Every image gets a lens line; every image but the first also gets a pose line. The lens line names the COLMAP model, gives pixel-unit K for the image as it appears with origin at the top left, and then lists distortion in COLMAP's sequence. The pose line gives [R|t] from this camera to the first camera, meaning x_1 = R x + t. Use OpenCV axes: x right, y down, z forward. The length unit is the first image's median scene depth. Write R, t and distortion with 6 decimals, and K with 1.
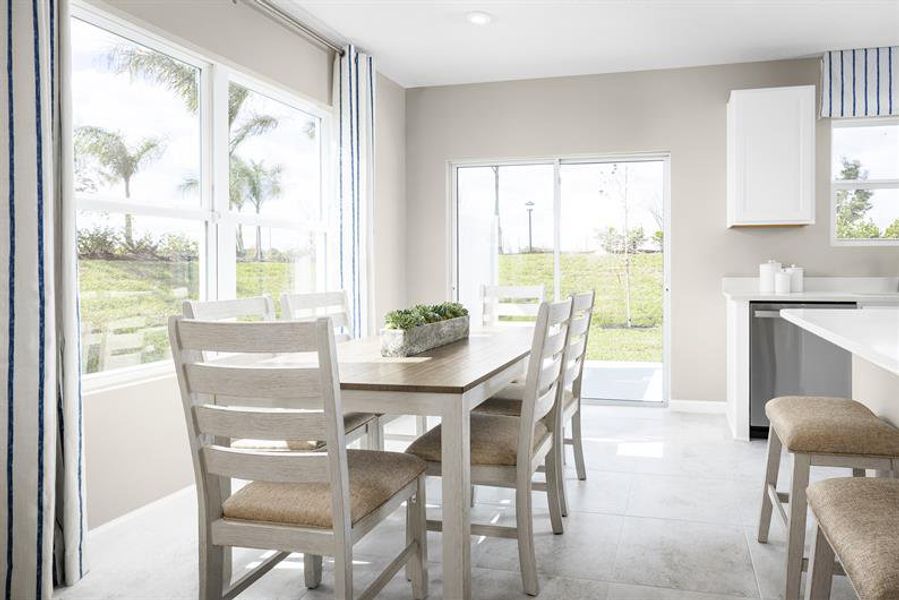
lens RADIAL K [[463.5, 0, 538.7], [0, 463.5, 277.9], [0, 0, 1]] dist [-0.020006, 0.000199]
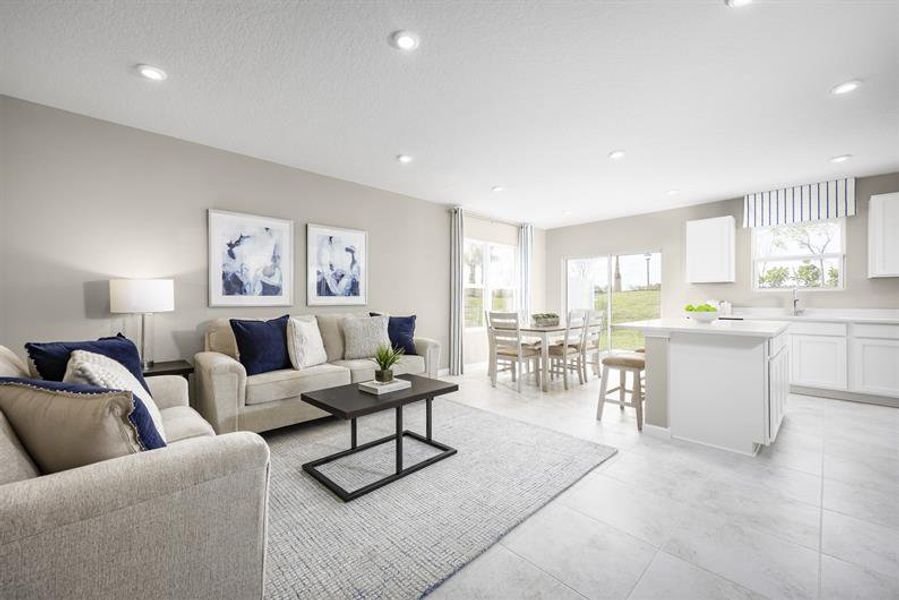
lens RADIAL K [[359.9, 0, 449.5], [0, 359.9, 300.0], [0, 0, 1]] dist [0.003498, 0.000328]
pose [[0.816284, 0.004728, -0.577631, 0.486527], [-0.012097, 0.999887, -0.008911, -0.006355], [0.577524, 0.014262, 0.816249, -1.058106]]
